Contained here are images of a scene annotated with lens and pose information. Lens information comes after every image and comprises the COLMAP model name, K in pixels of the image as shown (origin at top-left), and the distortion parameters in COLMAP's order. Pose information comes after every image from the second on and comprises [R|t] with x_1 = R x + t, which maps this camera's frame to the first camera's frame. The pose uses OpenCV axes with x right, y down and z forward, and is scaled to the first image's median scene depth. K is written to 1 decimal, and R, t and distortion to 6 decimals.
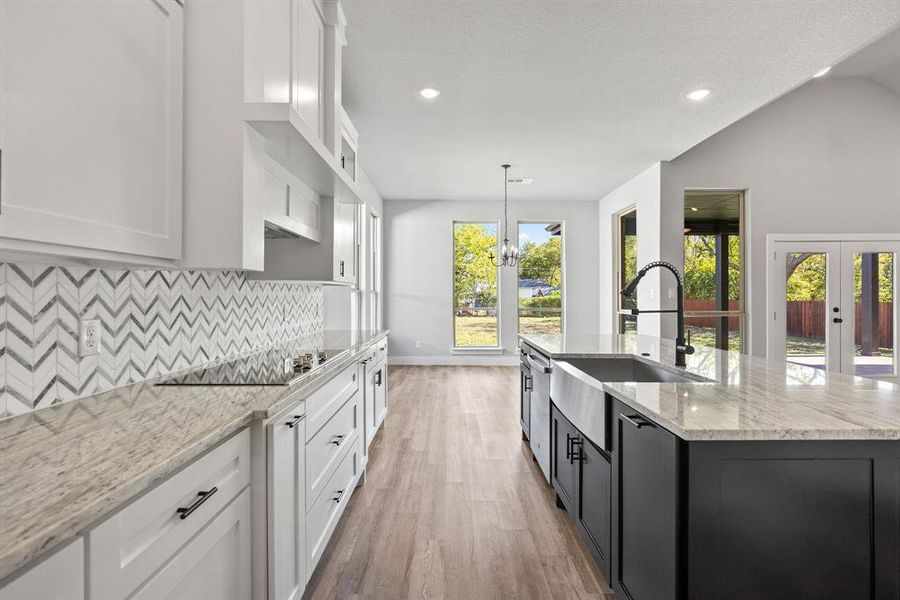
lens RADIAL K [[390.3, 0, 447.3], [0, 390.3, 298.2], [0, 0, 1]] dist [-0.003743, -0.000970]
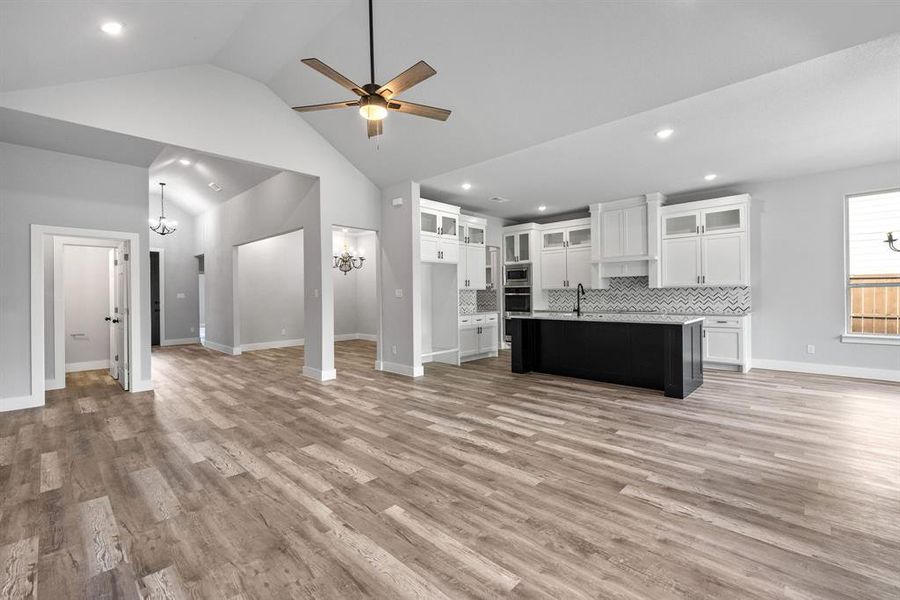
lens RADIAL K [[390.3, 0, 445.6], [0, 390.3, 295.7], [0, 0, 1]] dist [-0.003743, -0.000970]
pose [[-0.689898, 0.008671, -0.723854, 2.825010], [0.005859, 0.999962, 0.006394, -0.014719], [0.723883, 0.000170, -0.689923, 1.861040]]
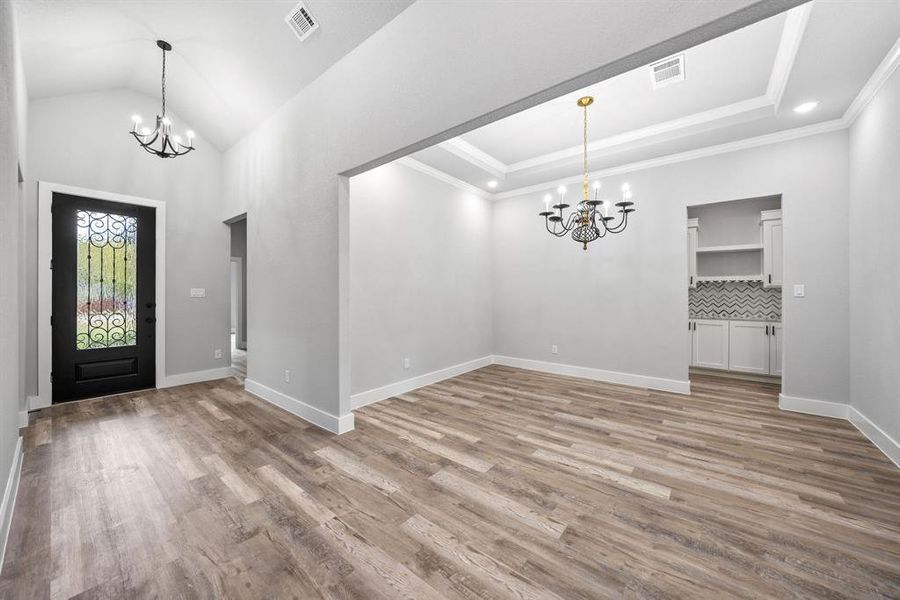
lens RADIAL K [[333.1, 0, 442.1], [0, 333.1, 289.4], [0, 0, 1]] dist [0.002234, 0.000025]
pose [[-0.630024, -0.011549, -0.776490, 2.355965], [-0.005088, 0.999929, -0.010743, -0.002942], [0.776559, -0.002817, -0.630038, -0.817215]]
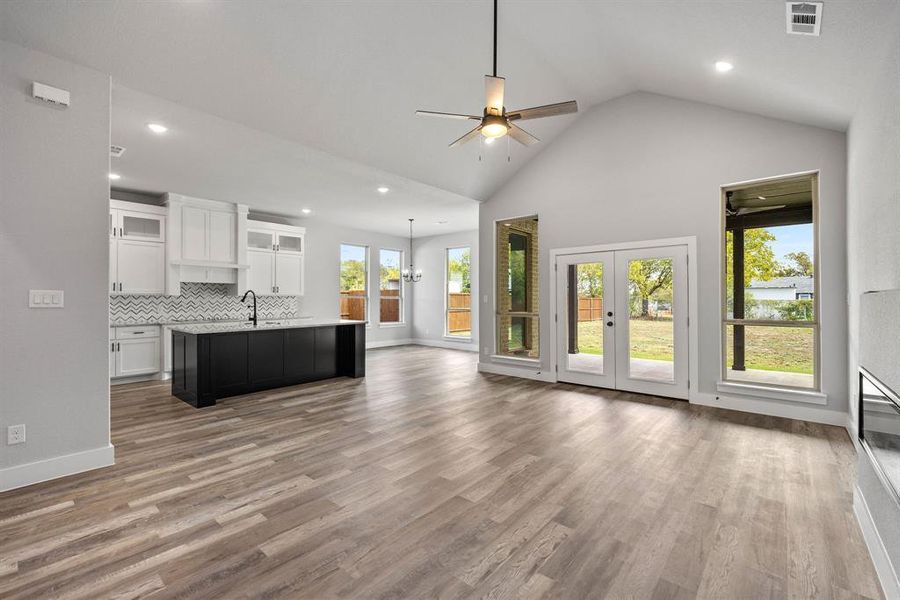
lens RADIAL K [[390.3, 0, 451.3], [0, 390.3, 293.3], [0, 0, 1]] dist [-0.003743, -0.000970]
pose [[0.766552, -0.009110, -0.642118, 2.818645], [-0.002982, 0.999838, -0.017744, -0.014955], [0.642176, 0.015517, 0.766400, -0.247205]]
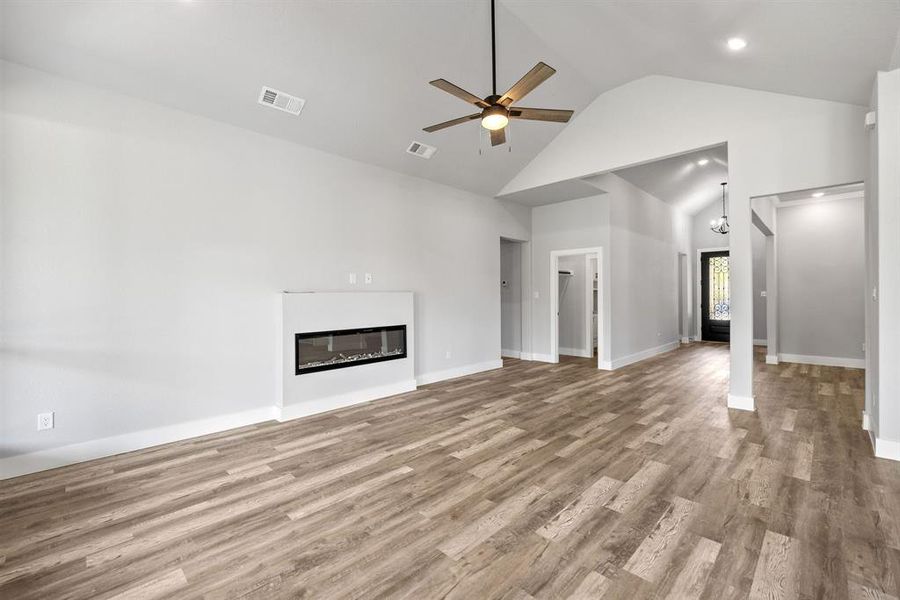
lens RADIAL K [[380.7, 0, 450.4], [0, 380.7, 299.1], [0, 0, 1]] dist [0.002503, -0.002062]
pose [[-0.718259, -0.001683, 0.695773, 1.324295], [0.009767, 0.999874, 0.012501, -0.024454], [-0.695707, 0.015774, -0.718153, 1.853033]]
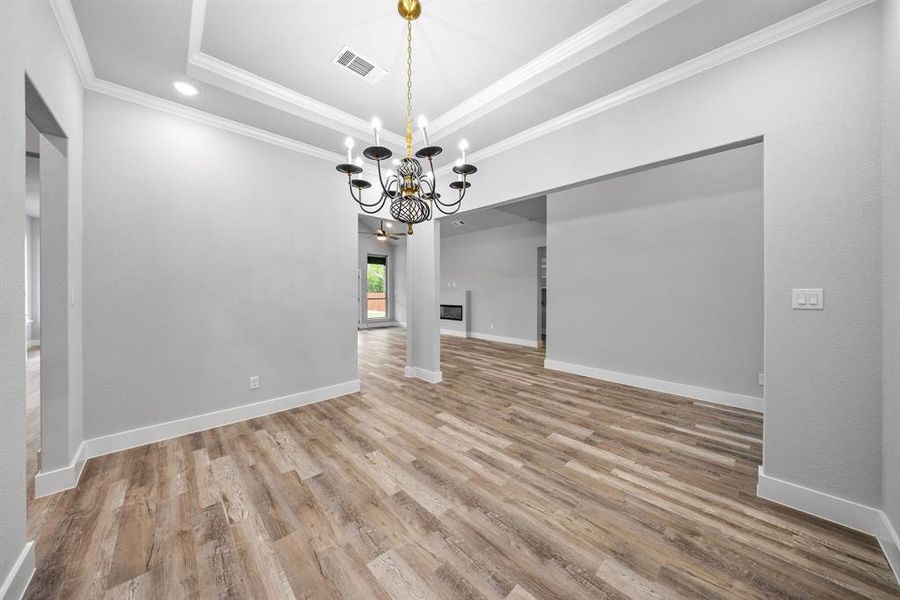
lens RADIAL K [[295.7, 0, 448.5], [0, 295.7, 292.0], [0, 0, 1]] dist [-0.002885, -0.000840]
pose [[0.715519, -0.005115, 0.698574, 0.413545], [0.003495, 0.999987, 0.003742, -0.031659], [-0.698584, -0.000236, 0.715528, -1.879276]]
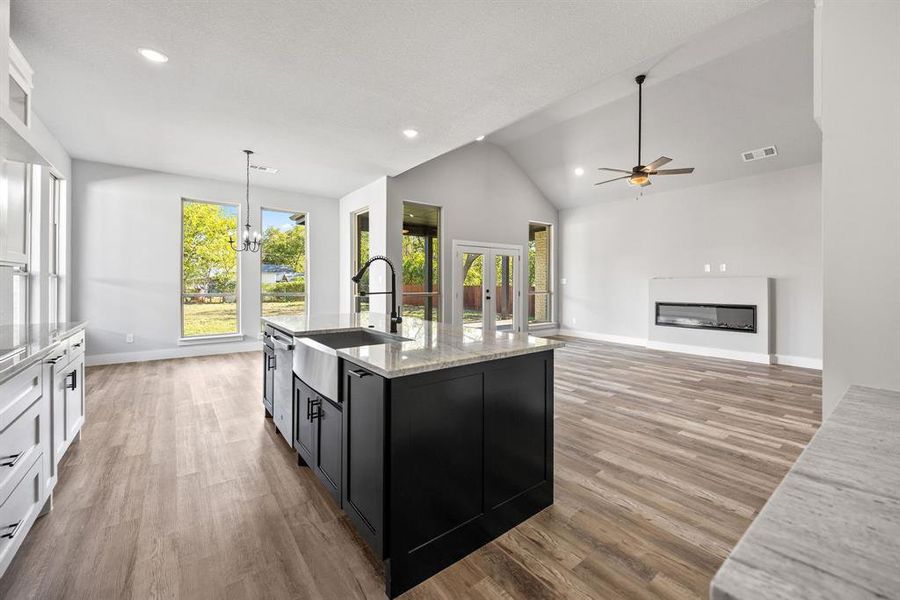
lens RADIAL K [[360.4, 0, 452.1], [0, 360.4, 280.4], [0, 0, 1]] dist [-0.002309, -0.000735]
pose [[0.784576, 0.005833, 0.620005, -0.021614], [0.000180, 0.999954, -0.009636, 0.002360], [-0.620032, 0.007672, 0.784539, -0.100959]]
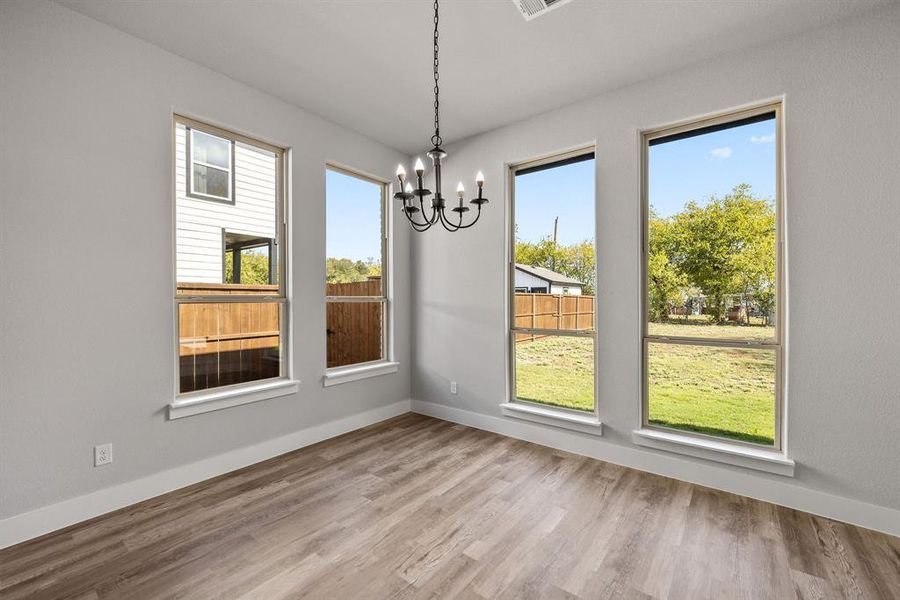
lens RADIAL K [[380.7, 0, 451.3], [0, 380.7, 297.2], [0, 0, 1]] dist [0.002503, -0.002062]
pose [[0.803077, -0.004657, -0.595857, 0.789763], [0.000998, 0.999979, -0.006470, -0.042919], [0.595875, 0.004601, 0.803064, 1.589982]]
